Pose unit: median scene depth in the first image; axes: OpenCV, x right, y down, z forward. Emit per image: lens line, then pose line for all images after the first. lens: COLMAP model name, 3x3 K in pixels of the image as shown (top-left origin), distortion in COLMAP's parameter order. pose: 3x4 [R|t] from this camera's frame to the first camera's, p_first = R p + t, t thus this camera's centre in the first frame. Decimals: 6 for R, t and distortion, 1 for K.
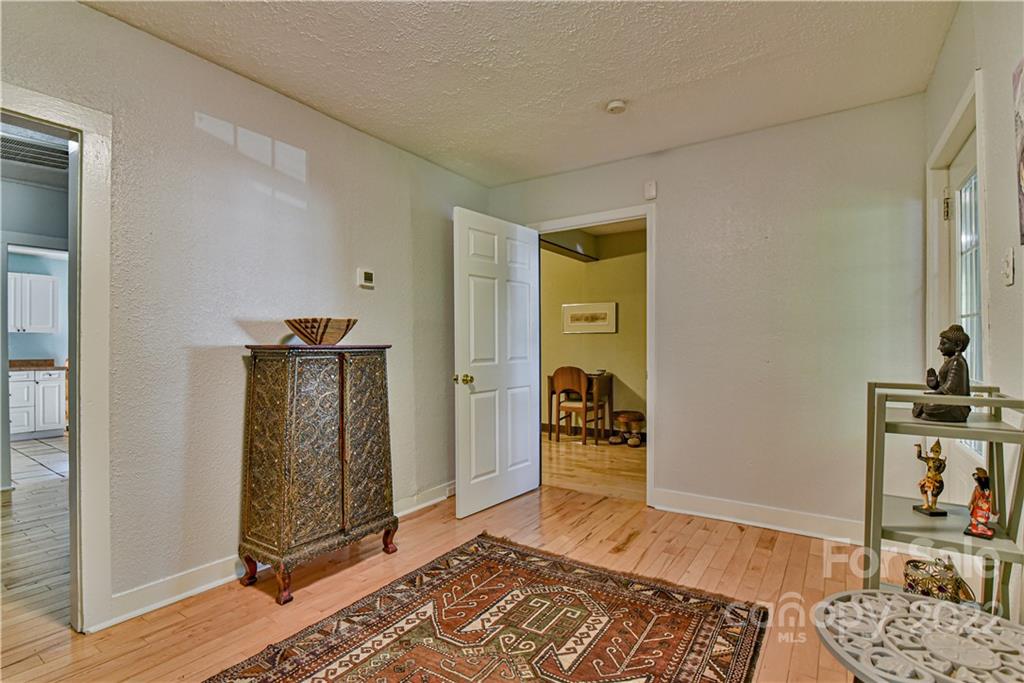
lens RADIAL K [[473.2, 0, 506.3], [0, 473.2, 348.7], [0, 0, 1]] dist [-0.023735, 0.001763]
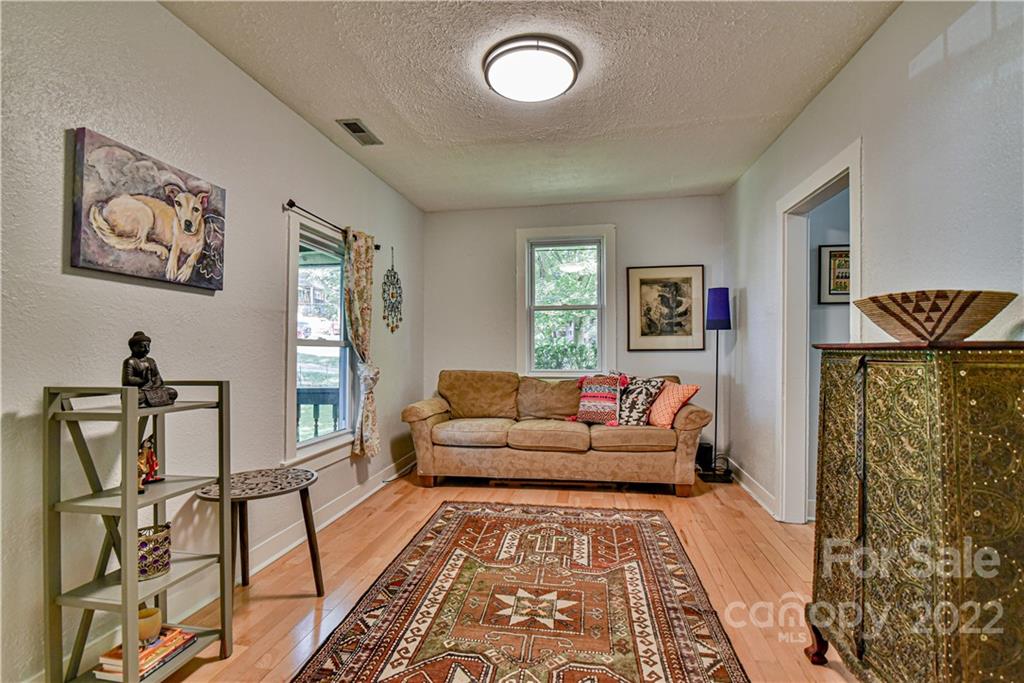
lens RADIAL K [[473.2, 0, 505.8], [0, 473.2, 345.7], [0, 0, 1]] dist [-0.023735, 0.001763]
pose [[-0.915901, -0.000864, -0.401403, 0.389493], [0.003805, 0.999934, -0.010834, 0.004359], [0.401386, -0.011450, -0.915837, 1.753708]]
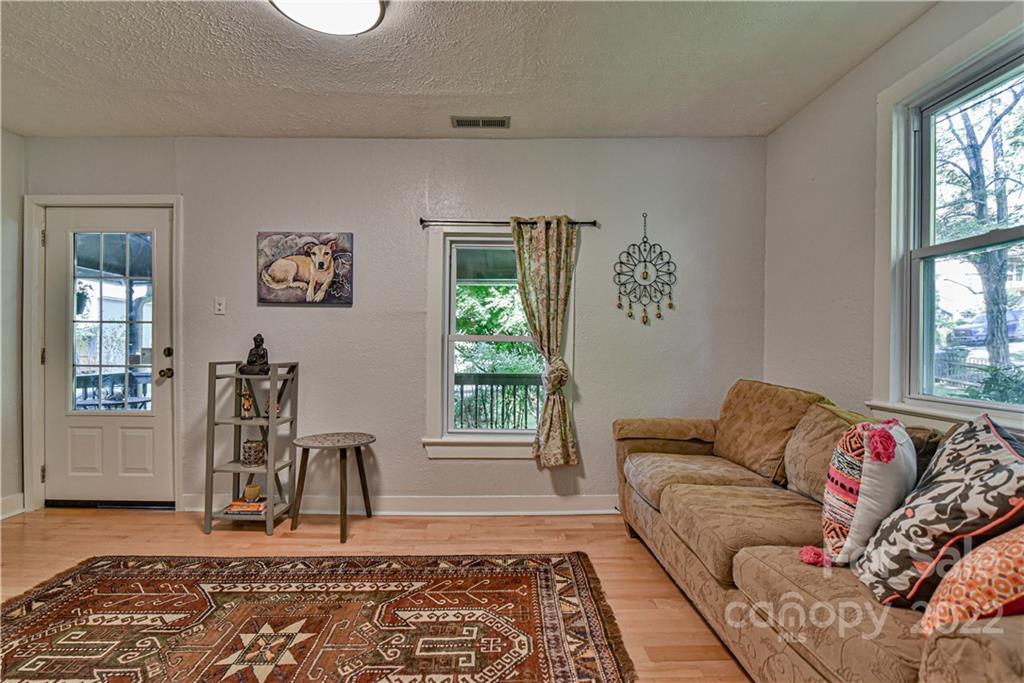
lens RADIAL K [[473.2, 0, 503.1], [0, 473.2, 345.4], [0, 0, 1]] dist [-0.023735, 0.001763]
pose [[-0.560339, -0.001191, 0.828262, -1.144523], [-0.008982, 0.999949, -0.004639, 0.006155], [-0.828215, -0.010039, -0.560321, 0.897334]]
